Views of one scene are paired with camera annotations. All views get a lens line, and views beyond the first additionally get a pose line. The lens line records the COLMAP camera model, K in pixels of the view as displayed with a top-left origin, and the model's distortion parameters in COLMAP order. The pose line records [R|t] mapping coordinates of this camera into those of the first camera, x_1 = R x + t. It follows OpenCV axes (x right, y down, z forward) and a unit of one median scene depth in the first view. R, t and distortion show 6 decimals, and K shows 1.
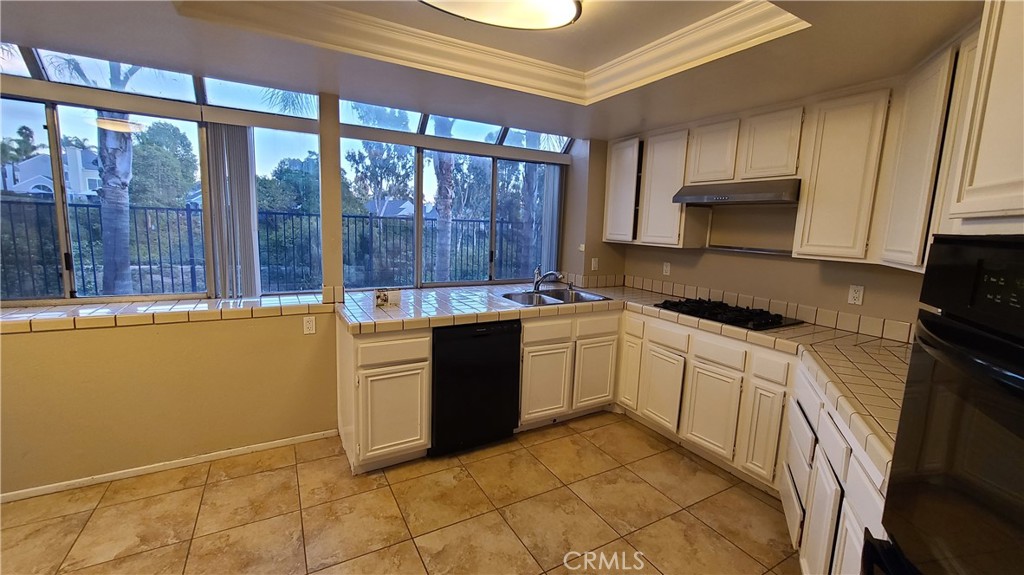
lens RADIAL K [[419.7, 0, 511.2], [0, 419.7, 283.5], [0, 0, 1]] dist [-0.000452, 0.000565]
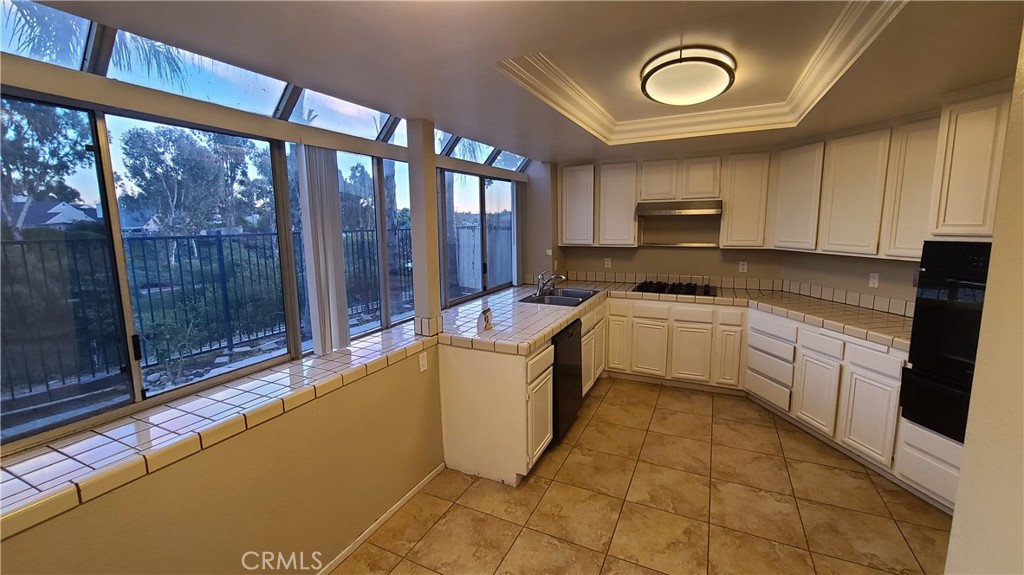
lens RADIAL K [[419.7, 0, 509.7], [0, 419.7, 284.1], [0, 0, 1]] dist [-0.000452, 0.000565]
pose [[0.820429, -0.132187, 0.556257, -0.769397], [0.124338, 0.990872, 0.052080, -0.093683], [-0.558064, 0.026436, 0.829377, 0.094331]]
